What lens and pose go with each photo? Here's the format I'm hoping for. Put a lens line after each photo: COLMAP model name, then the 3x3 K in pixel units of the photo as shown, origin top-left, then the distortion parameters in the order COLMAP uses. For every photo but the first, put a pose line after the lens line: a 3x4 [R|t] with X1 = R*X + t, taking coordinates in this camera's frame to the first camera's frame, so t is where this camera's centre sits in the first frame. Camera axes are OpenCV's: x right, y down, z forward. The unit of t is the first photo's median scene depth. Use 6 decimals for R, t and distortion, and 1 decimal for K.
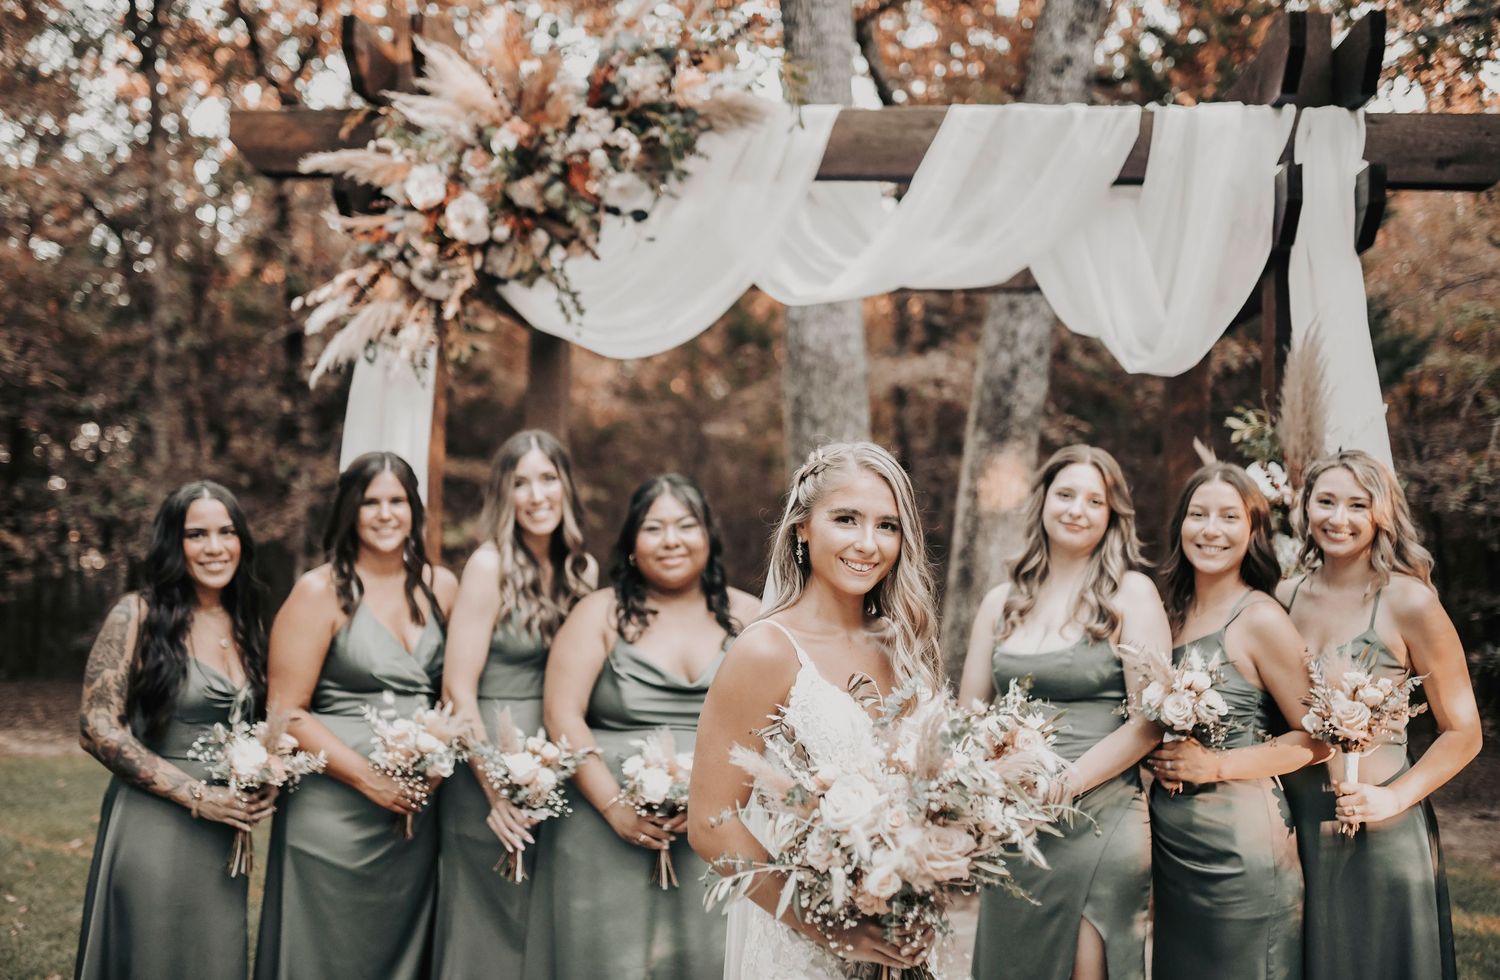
lens RADIAL K [[1503.1, 0, 755.1], [0, 1503.1, 481.3], [0, 0, 1]] dist [-0.023791, 0.000000]
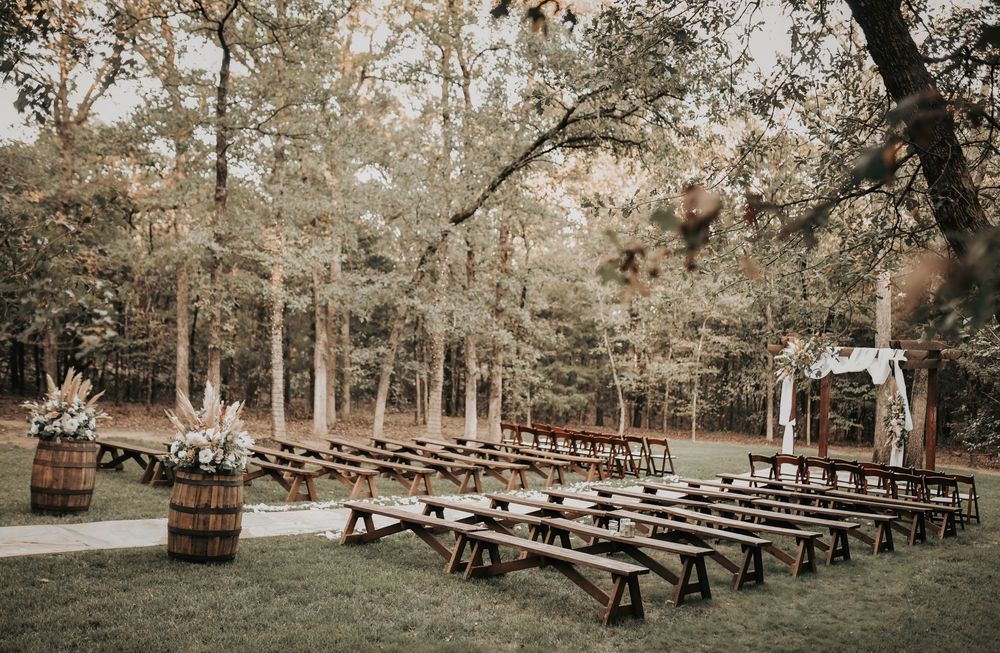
lens RADIAL K [[1002.1, 0, 500.5], [0, 1002.1, 325.9], [0, 0, 1]] dist [-0.023791, 0.000000]
pose [[0.802257, -0.022547, -0.596553, 1.855834], [0.020304, 0.999739, -0.010481, -0.361957], [0.596634, -0.003703, 0.802505, -4.530448]]
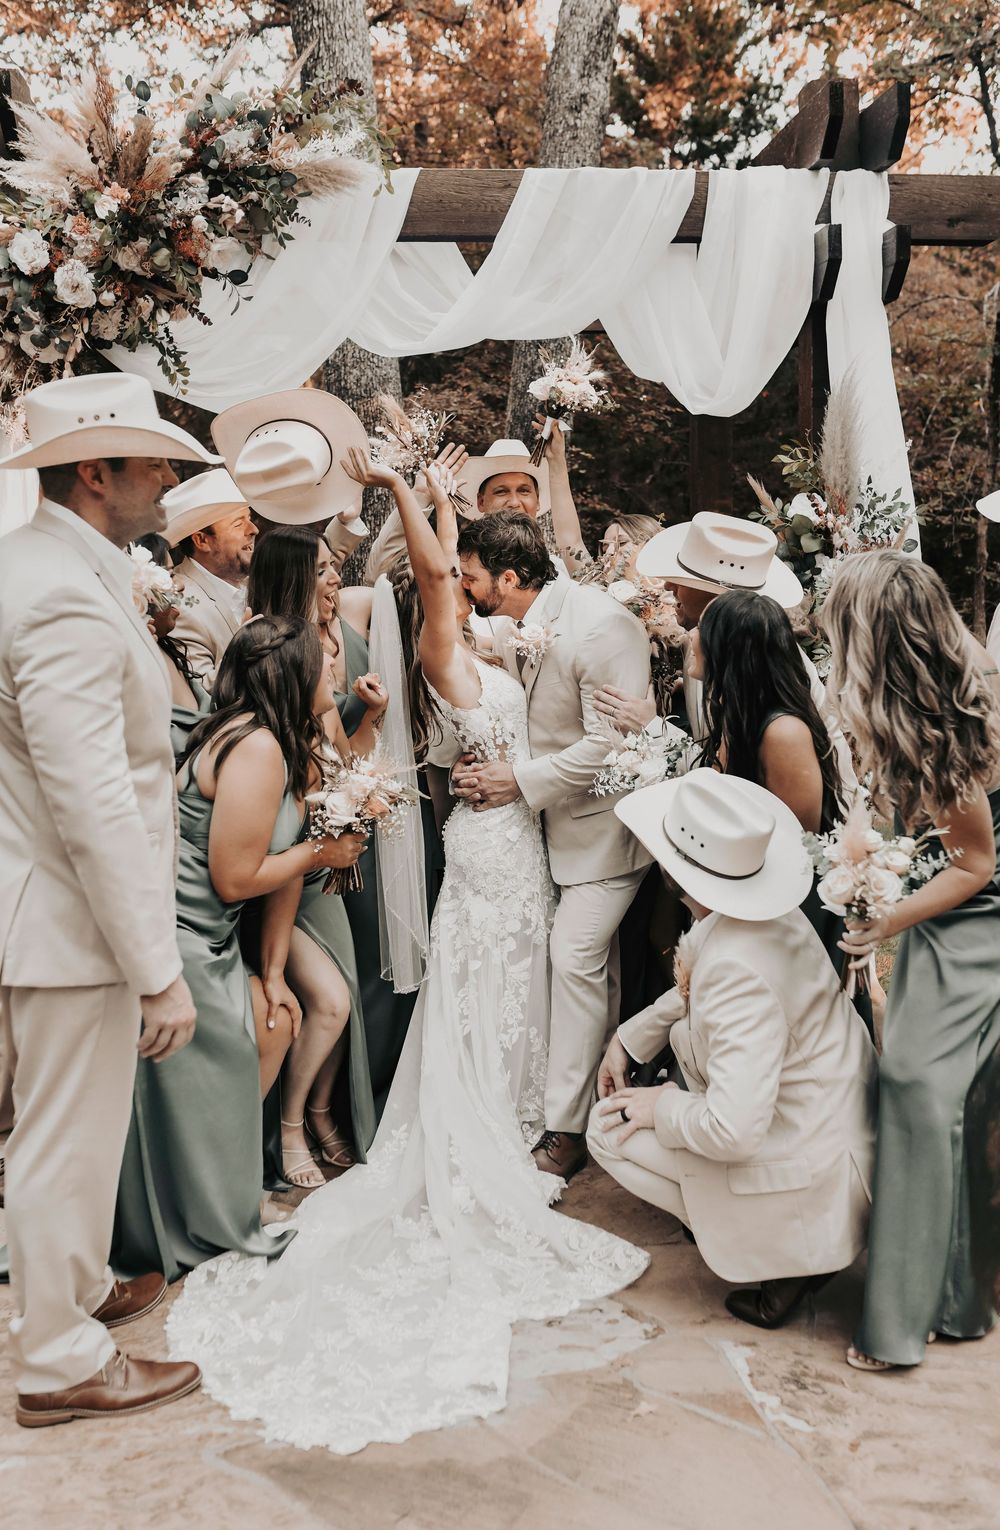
lens RADIAL K [[1533.2, 0, 499.2], [0, 1533.2, 766.0], [0, 0, 1]] dist [-0.023791, 0.000000]
pose [[0.980452, -0.072428, 0.182943, -0.122929], [0.041282, 0.984812, 0.168644, -0.013956], [-0.192379, -0.157795, 0.968551, -0.127078]]
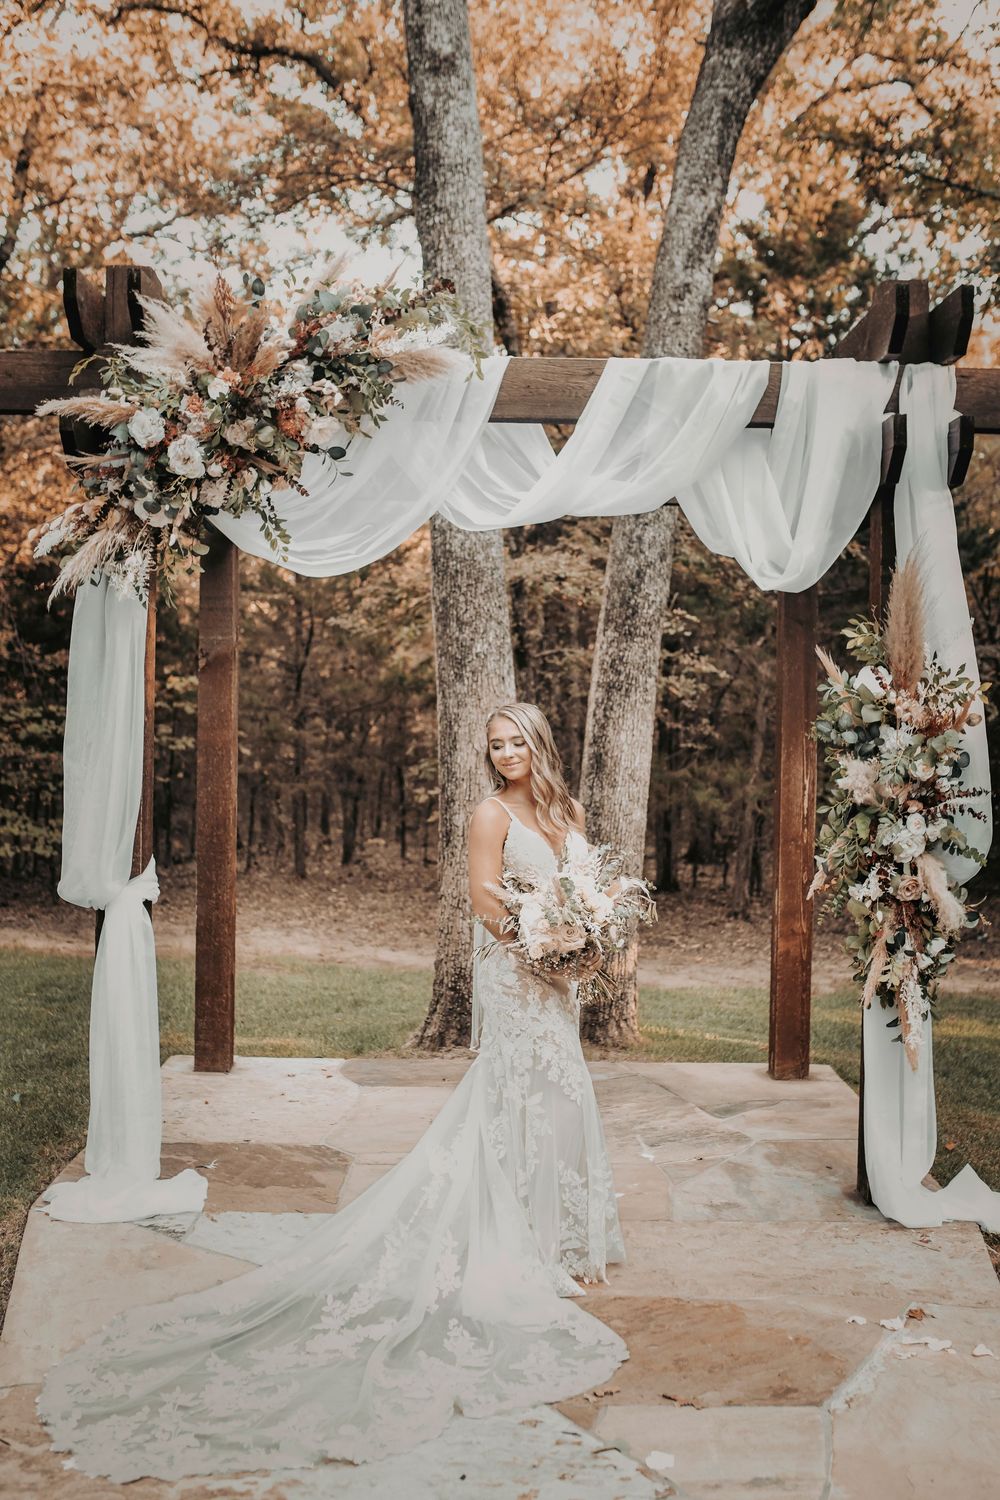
lens RADIAL K [[1525.6, 0, 498.7], [0, 1525.6, 746.5], [0, 0, 1]] dist [-0.031438, 0.000000]
pose [[0.994235, -0.018210, 0.105662, -0.084327], [0.012197, 0.998284, 0.057272, -0.021398], [-0.106523, -0.055654, 0.992751, -0.170179]]
